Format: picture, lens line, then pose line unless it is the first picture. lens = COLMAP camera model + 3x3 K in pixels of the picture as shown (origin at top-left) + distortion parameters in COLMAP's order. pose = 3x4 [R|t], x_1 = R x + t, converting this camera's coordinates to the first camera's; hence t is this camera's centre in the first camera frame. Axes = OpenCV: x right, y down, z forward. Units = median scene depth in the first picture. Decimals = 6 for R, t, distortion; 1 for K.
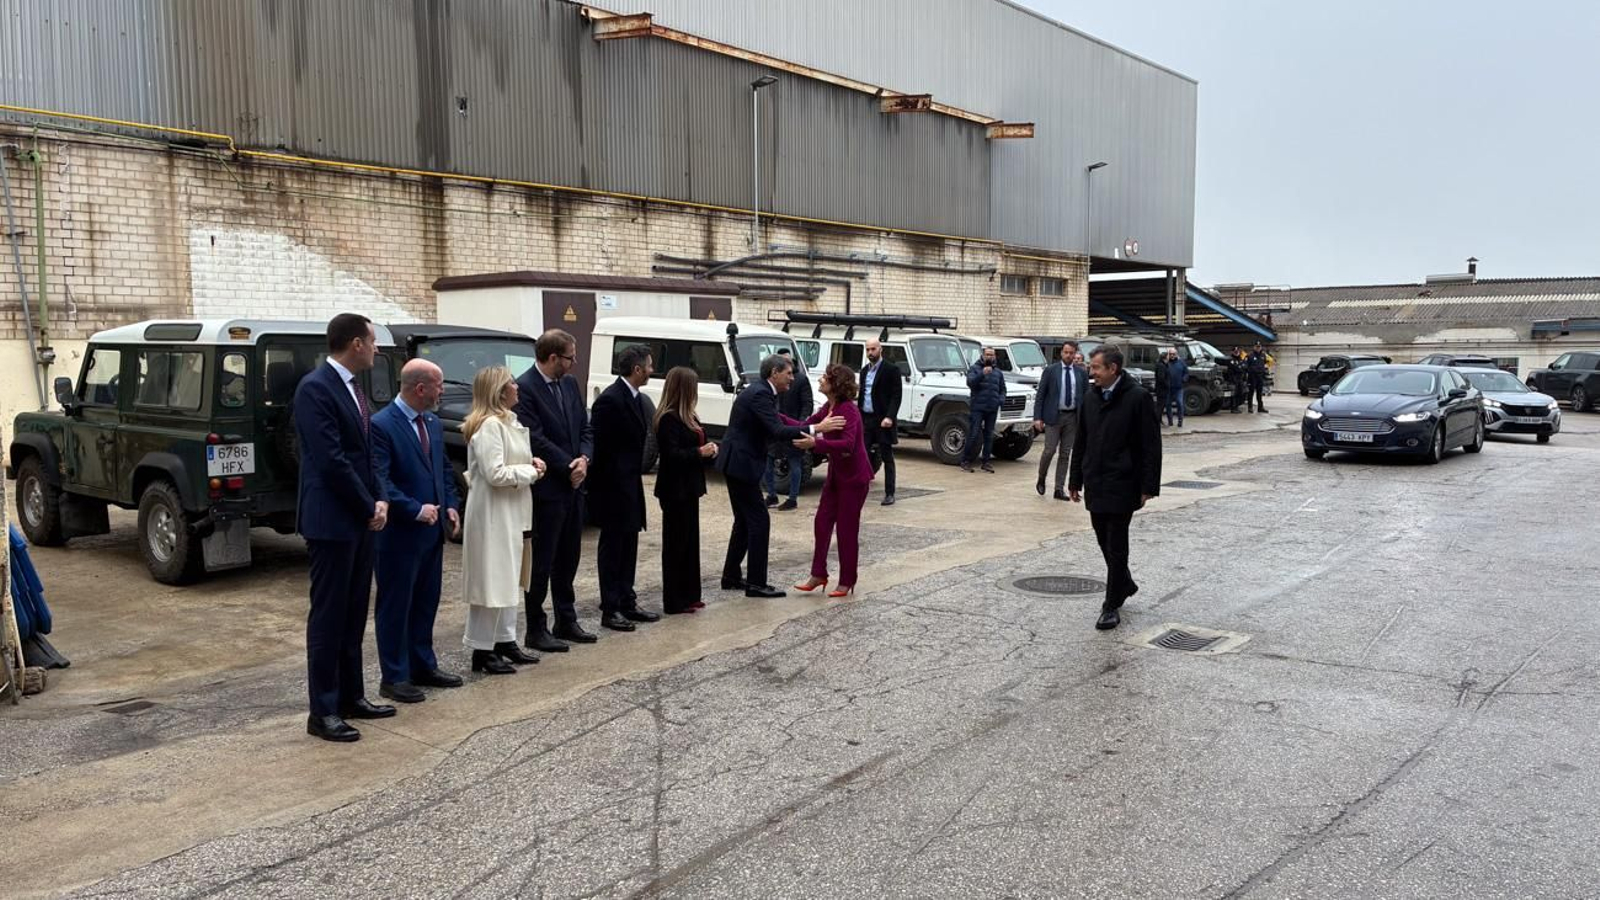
lens RADIAL K [[1212.0, 0, 799.1], [0, 1212.0, 443.6], [0, 0, 1]] dist [-0.022720, 0.003508]
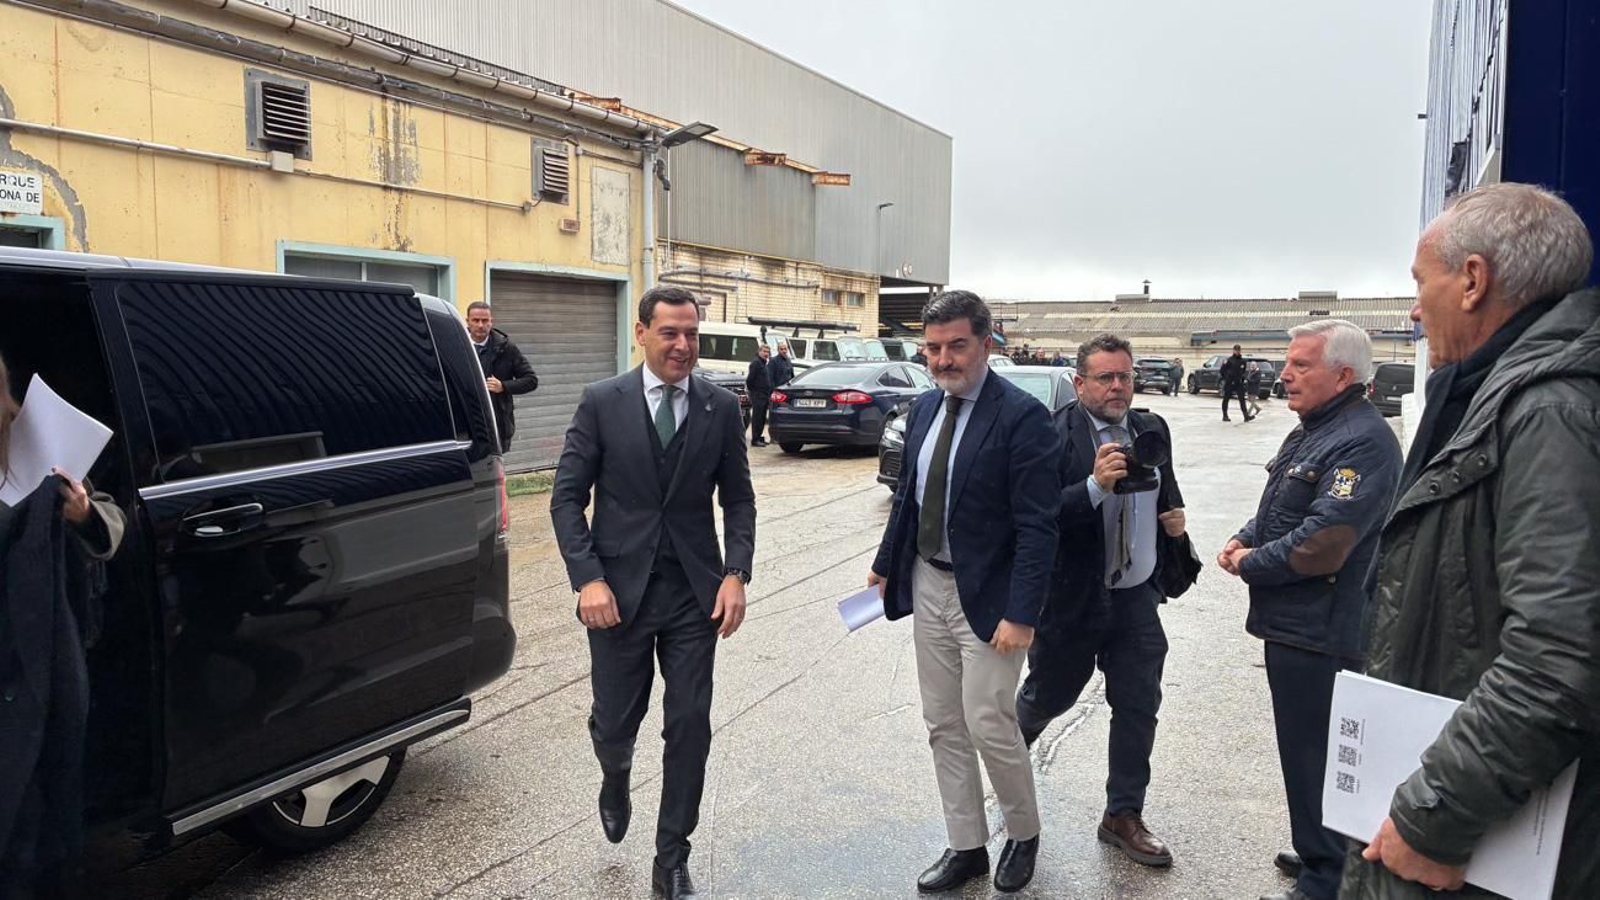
lens RADIAL K [[1212.0, 0, 800.2], [0, 1212.0, 450.9], [0, 0, 1]] dist [-0.022720, 0.003508]
pose [[0.971727, -0.004024, 0.236073, -0.166384], [0.002576, 0.999976, 0.006439, 0.025584], [-0.236093, -0.005649, 0.971714, -0.259425]]
